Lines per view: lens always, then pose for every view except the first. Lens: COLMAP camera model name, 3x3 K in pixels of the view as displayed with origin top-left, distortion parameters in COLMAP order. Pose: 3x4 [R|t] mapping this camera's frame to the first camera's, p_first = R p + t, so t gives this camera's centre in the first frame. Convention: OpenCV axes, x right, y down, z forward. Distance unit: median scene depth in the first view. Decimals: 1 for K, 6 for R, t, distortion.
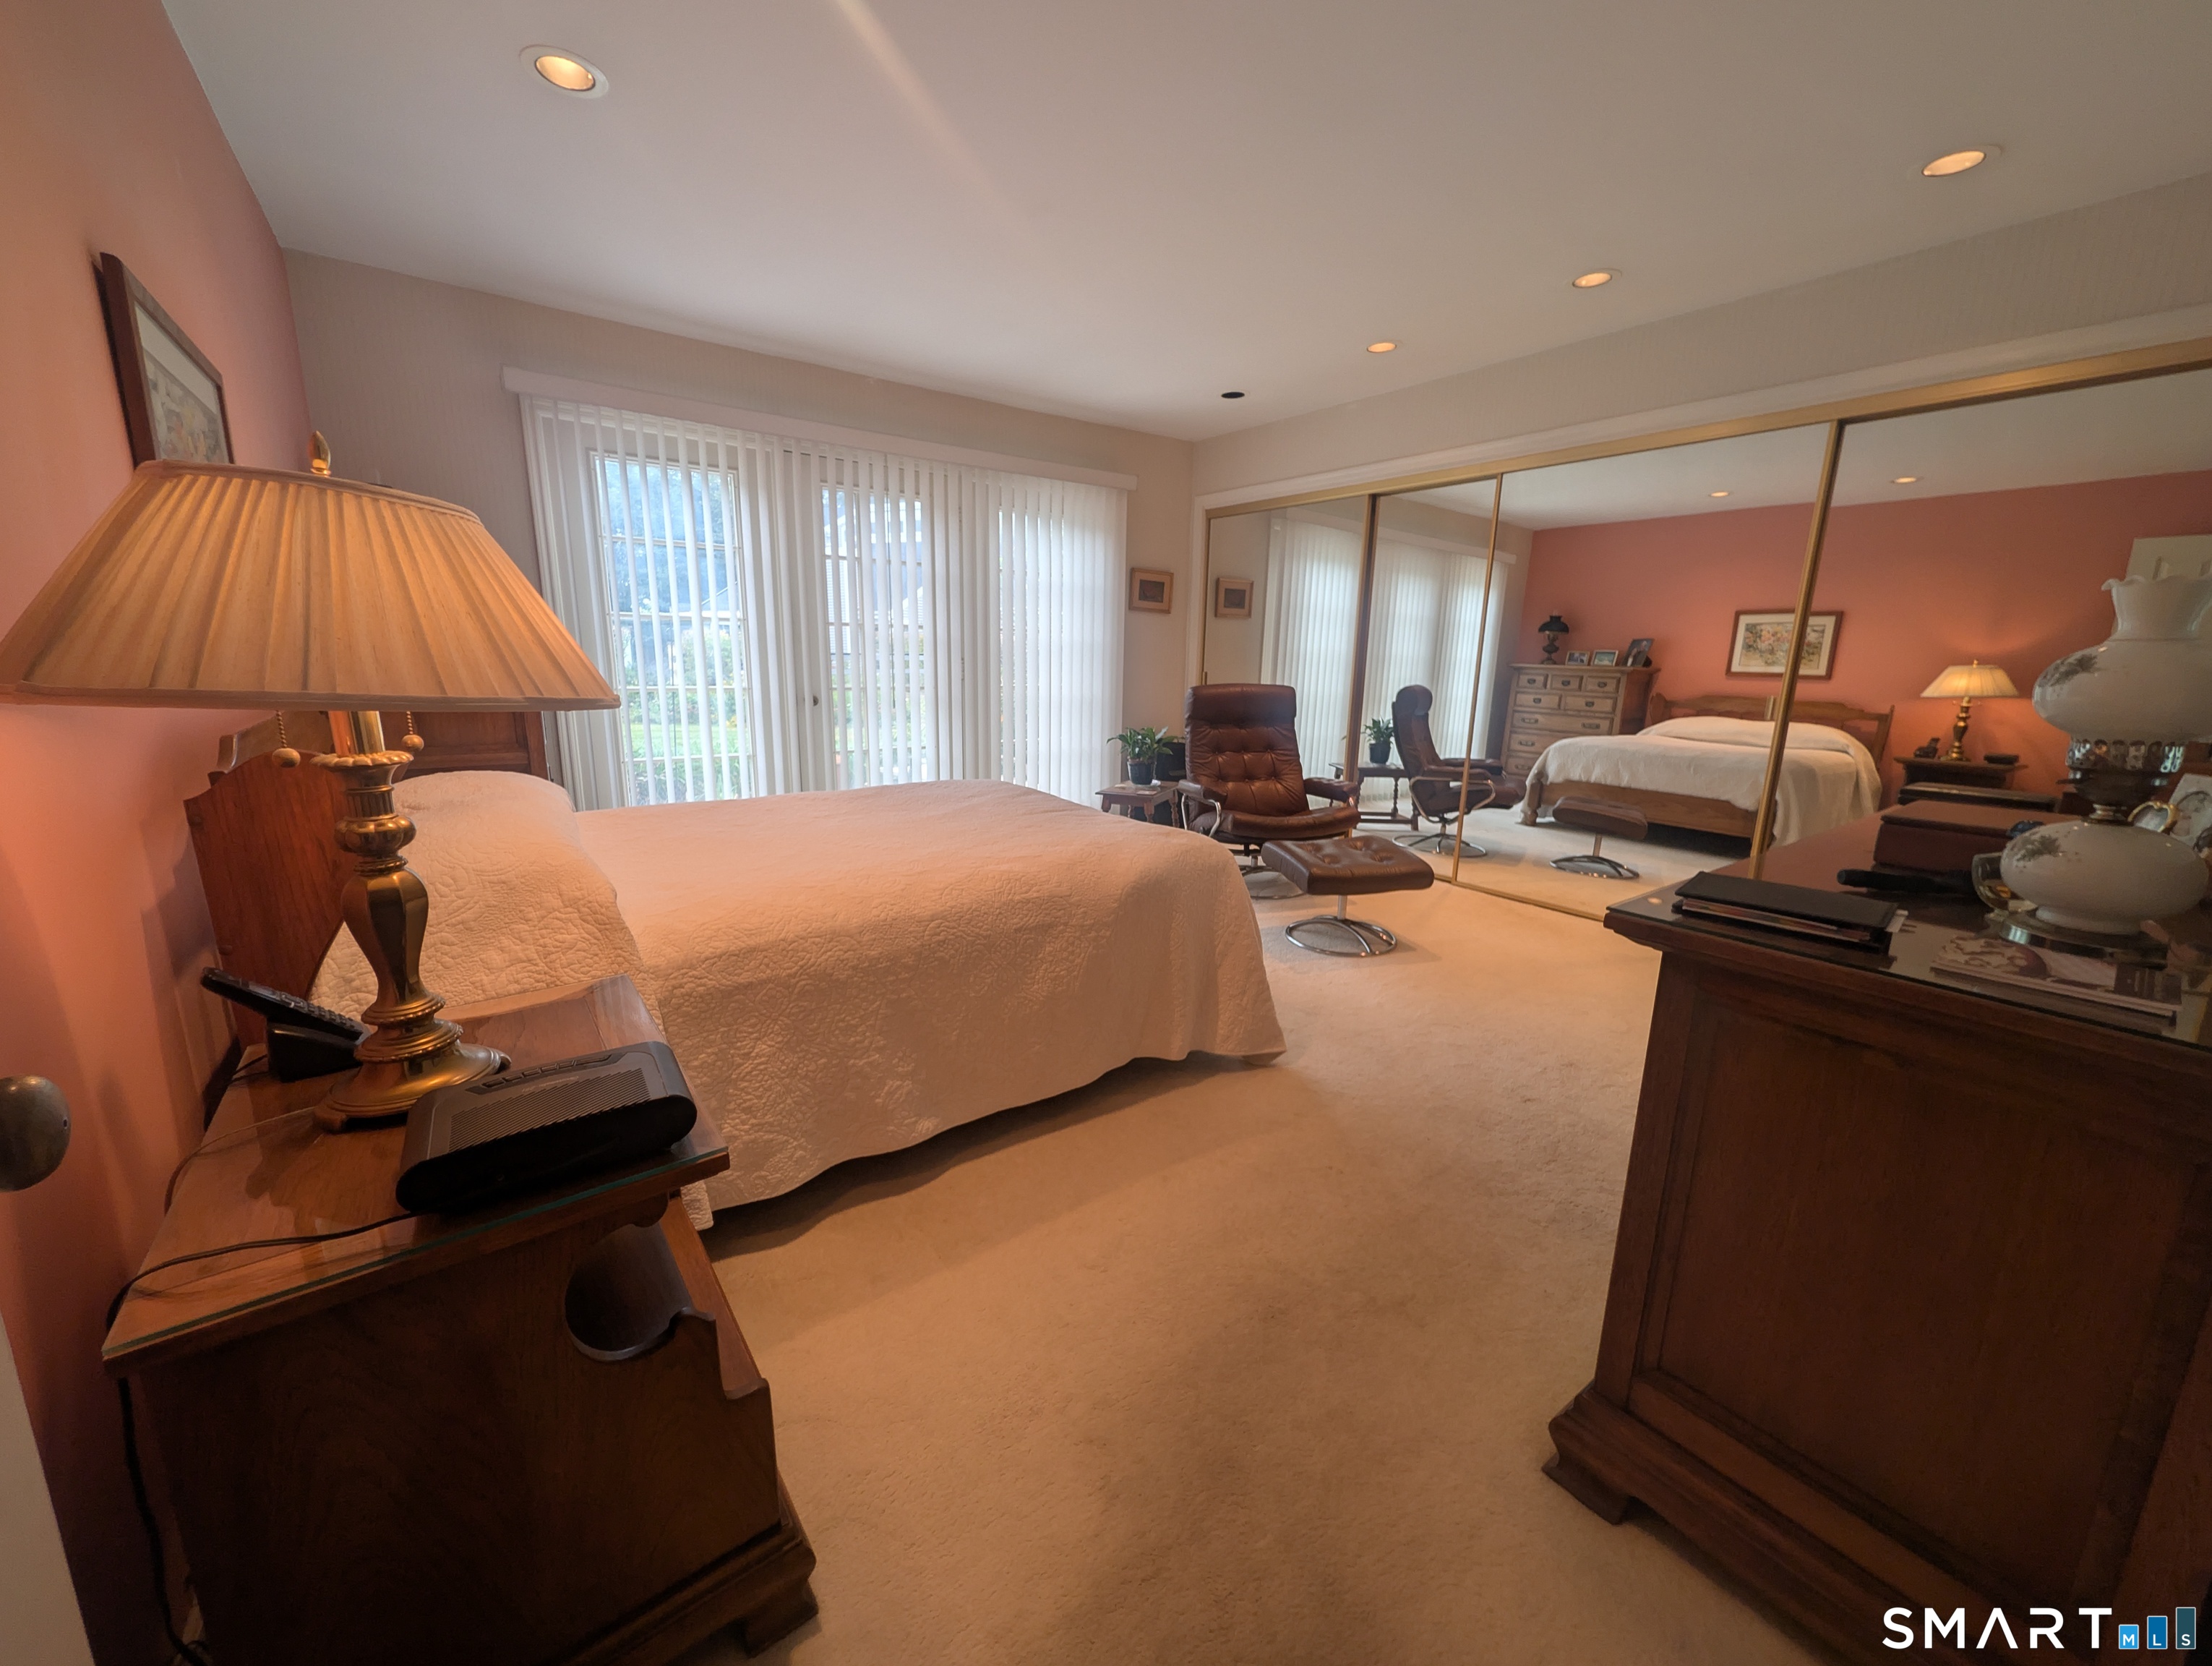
lens RADIAL K [[850.3, 0, 1102.4], [0, 850.3, 832.9], [0, 0, 1]] dist [0.009064, 0.000020]
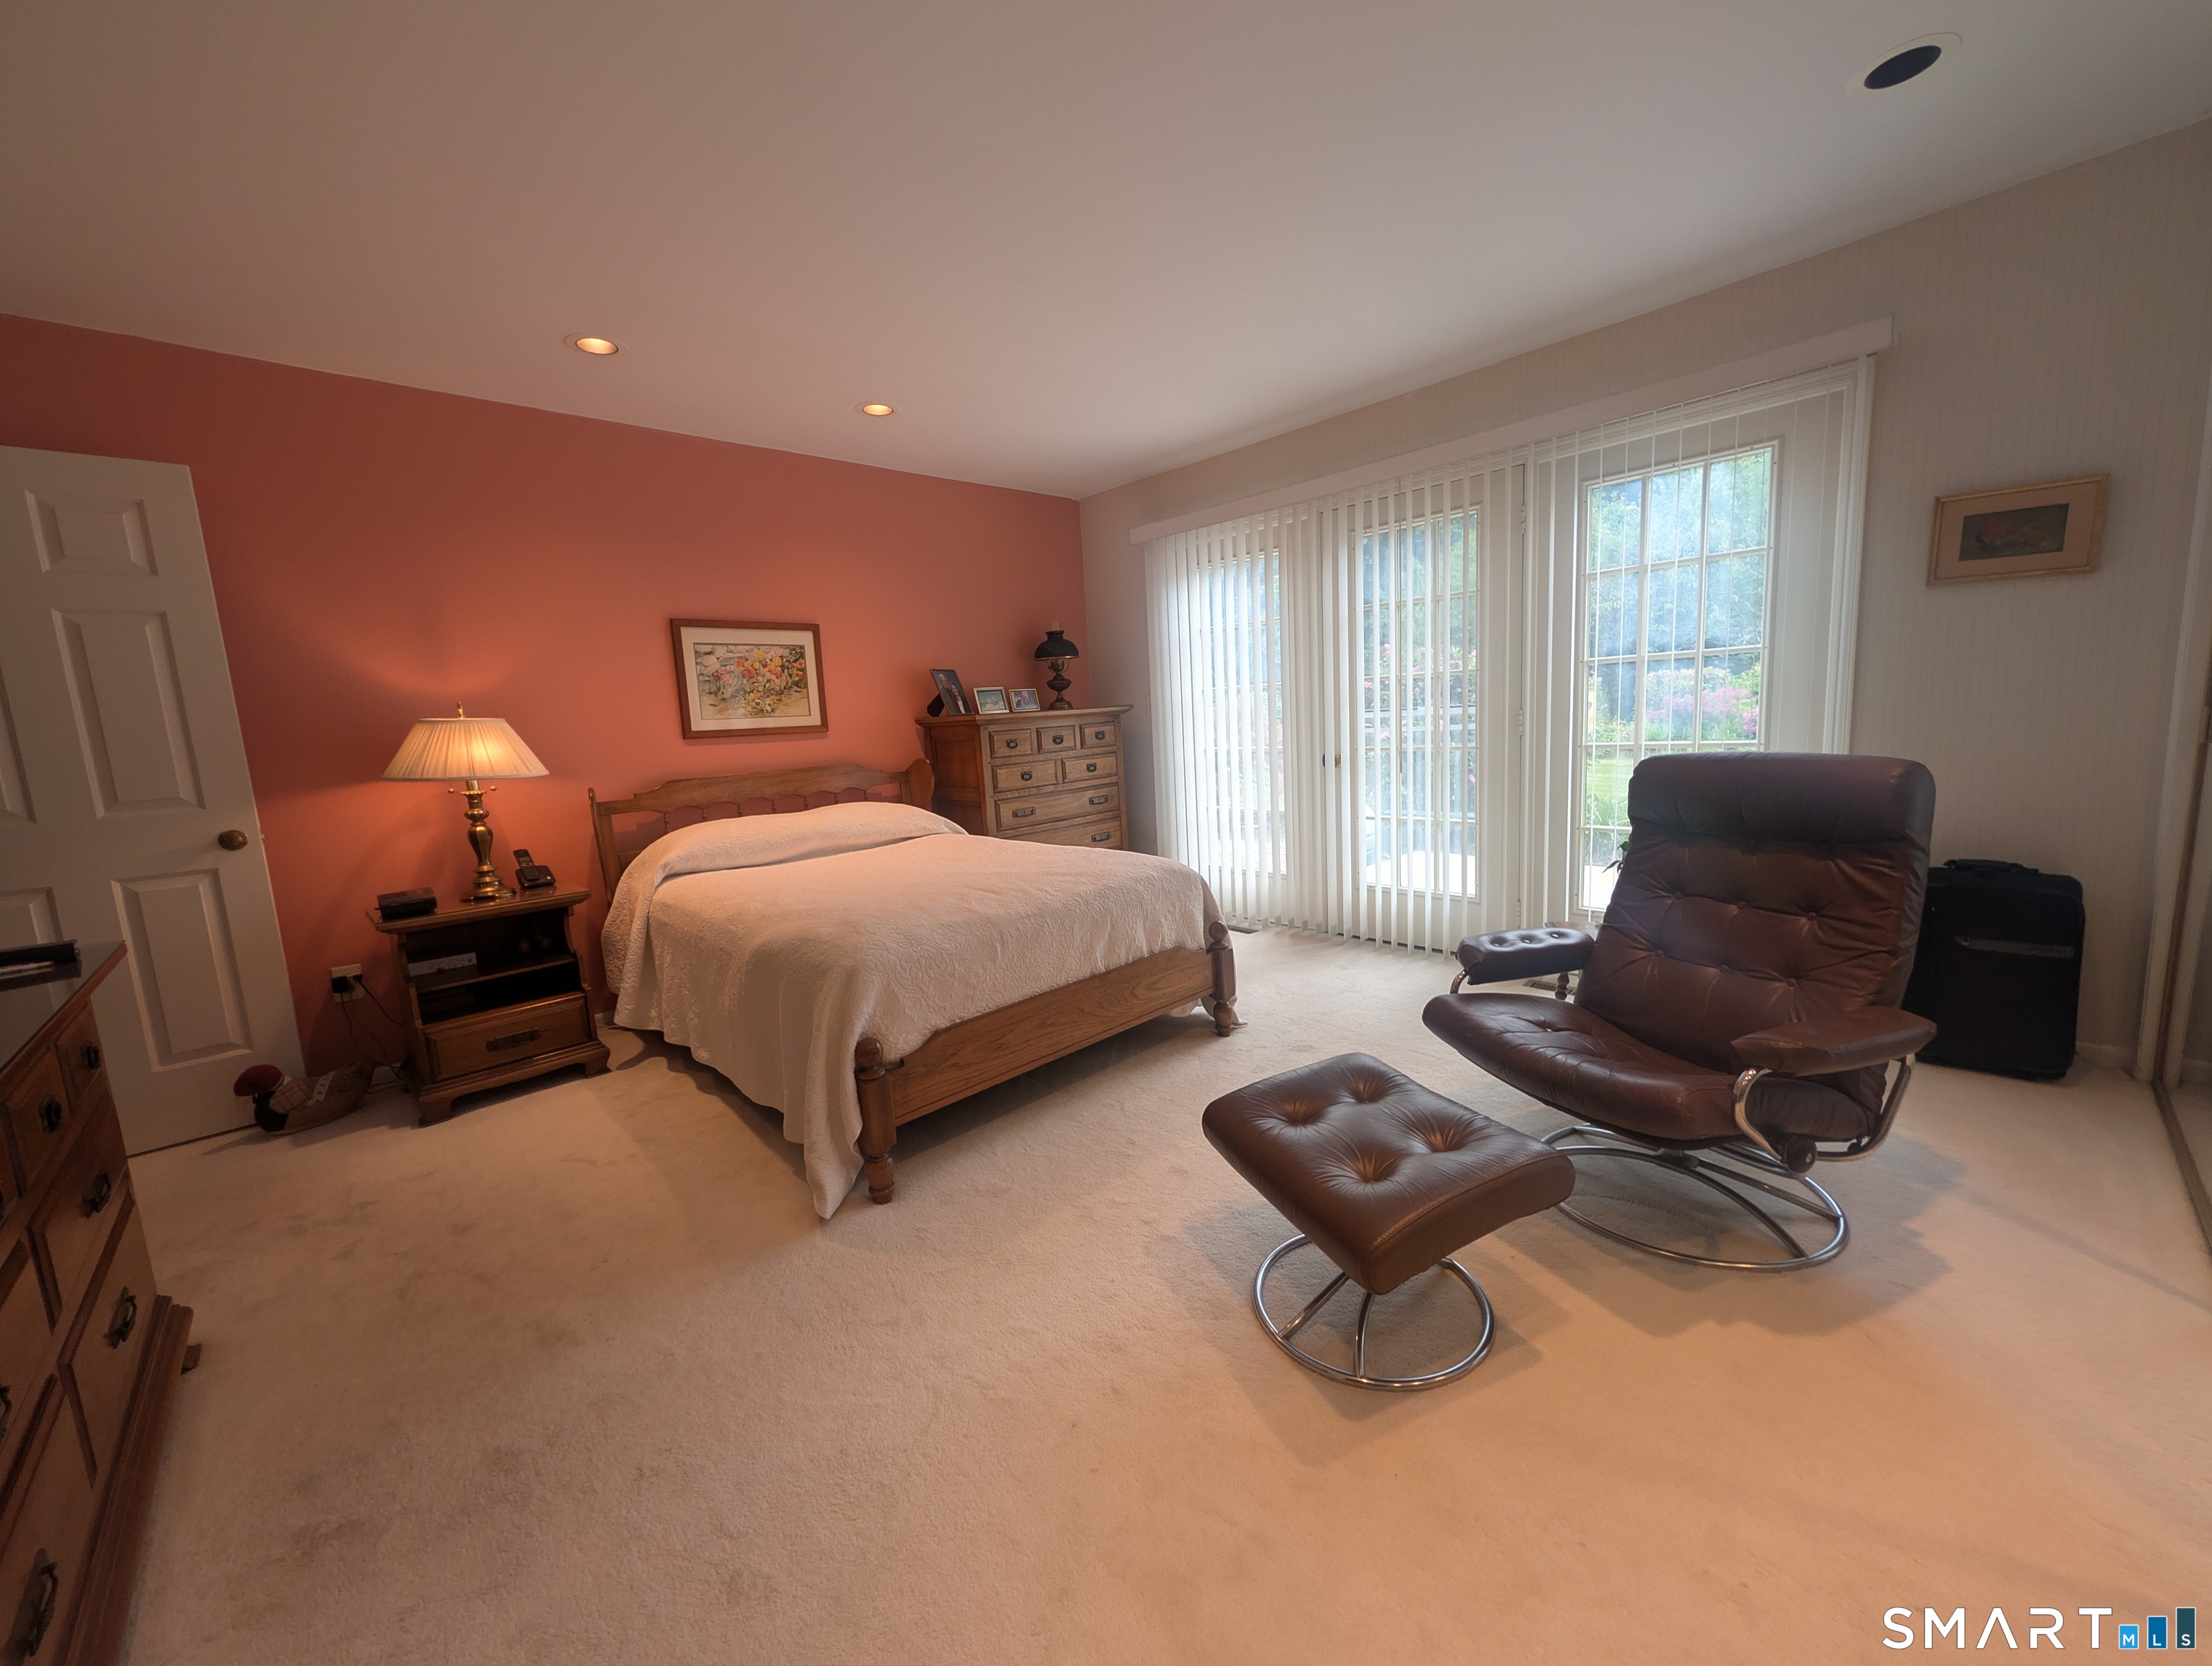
lens RADIAL K [[850.3, 0, 1104.1], [0, 850.3, 829.8], [0, 0, 1]] dist [0.009064, 0.000020]
pose [[0.116318, 0.115036, -0.986528, 0.596440], [-0.149609, 0.983966, 0.097097, -0.136436], [0.981880, 0.136299, 0.131663, 0.645085]]
